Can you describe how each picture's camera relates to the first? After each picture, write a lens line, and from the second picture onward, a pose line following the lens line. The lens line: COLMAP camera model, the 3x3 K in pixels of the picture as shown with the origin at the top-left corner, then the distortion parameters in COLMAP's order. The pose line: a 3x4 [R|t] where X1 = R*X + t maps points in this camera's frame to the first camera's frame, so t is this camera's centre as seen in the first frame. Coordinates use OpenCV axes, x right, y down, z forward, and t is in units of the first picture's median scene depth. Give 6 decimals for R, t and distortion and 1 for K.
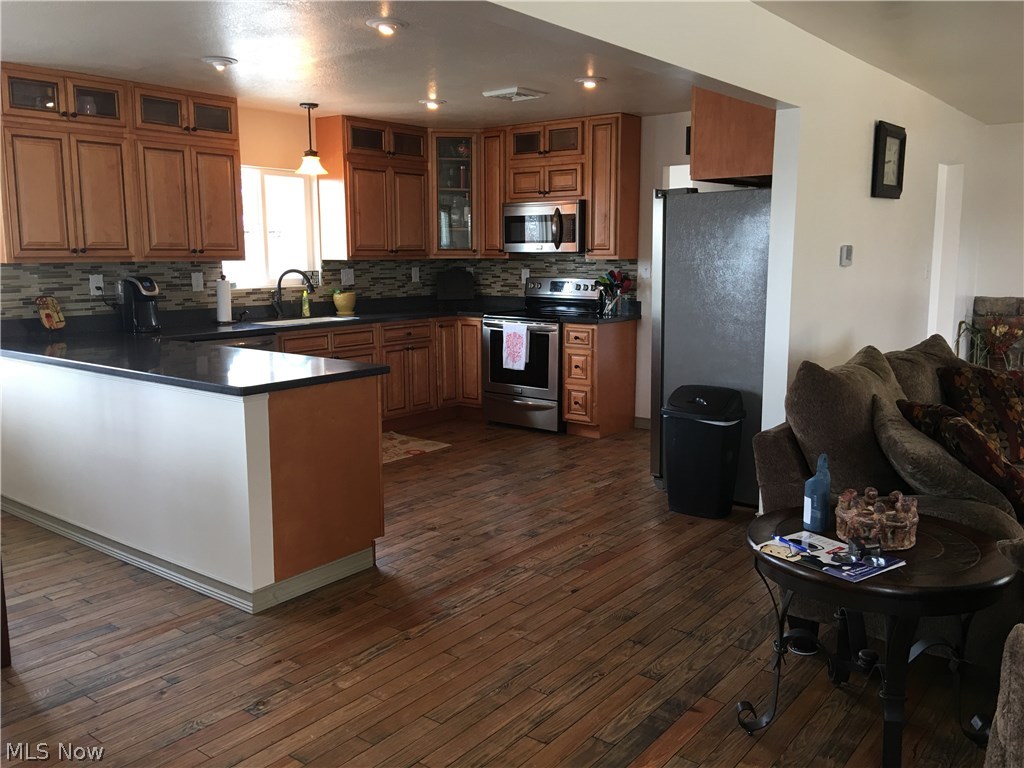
lens RADIAL K [[857.8, 0, 511.8], [0, 857.8, 382.6], [0, 0, 1]] dist [0.070233, -0.122028]
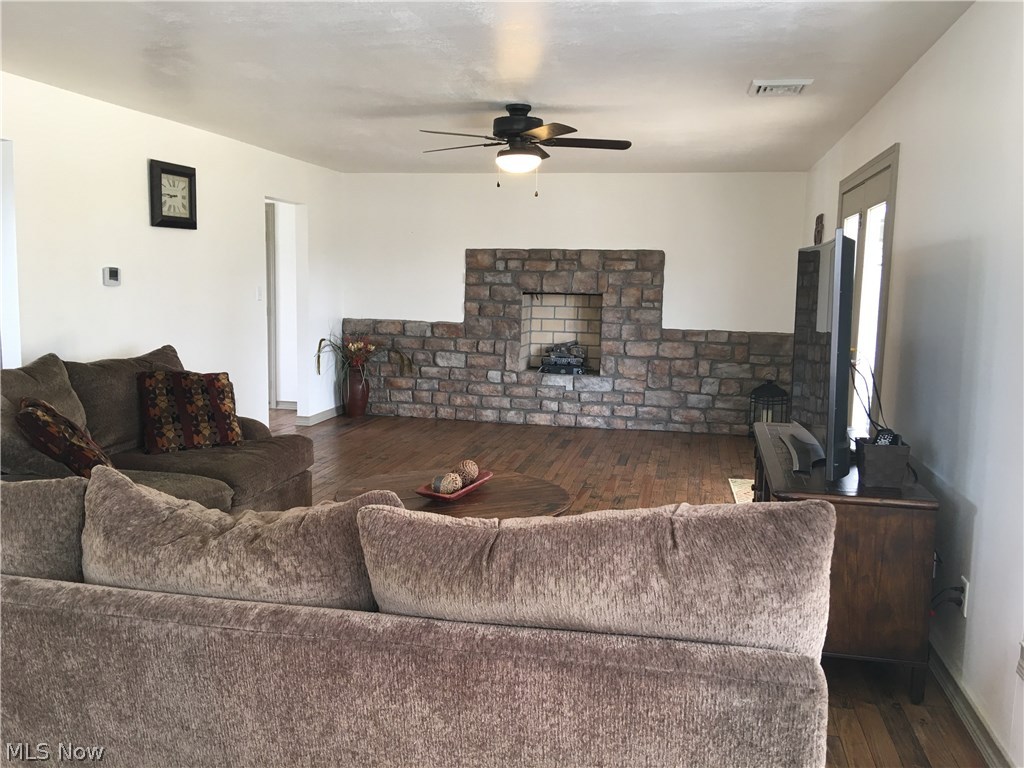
lens RADIAL K [[857.8, 0, 514.7], [0, 857.8, 383.4], [0, 0, 1]] dist [0.070233, -0.122028]
pose [[0.892765, -0.028977, 0.449590, 0.278334], [0.042630, 0.998885, -0.020271, 0.028876], [-0.448501, 0.037264, 0.893005, -0.181787]]
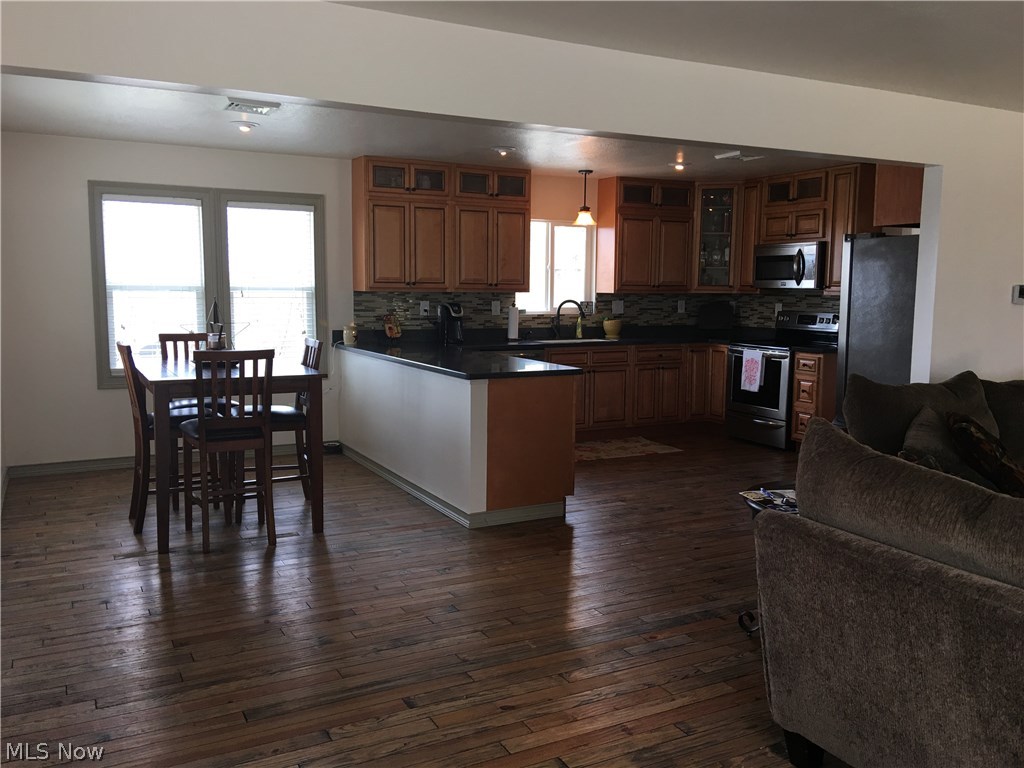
lens RADIAL K [[857.8, 0, 510.9], [0, 857.8, 387.4], [0, 0, 1]] dist [0.070233, -0.122028]
pose [[0.910518, 0.059812, -0.409120, 0.207590], [-0.074518, 0.997017, -0.020084, 0.030236], [0.406699, 0.048774, 0.912259, -0.189366]]
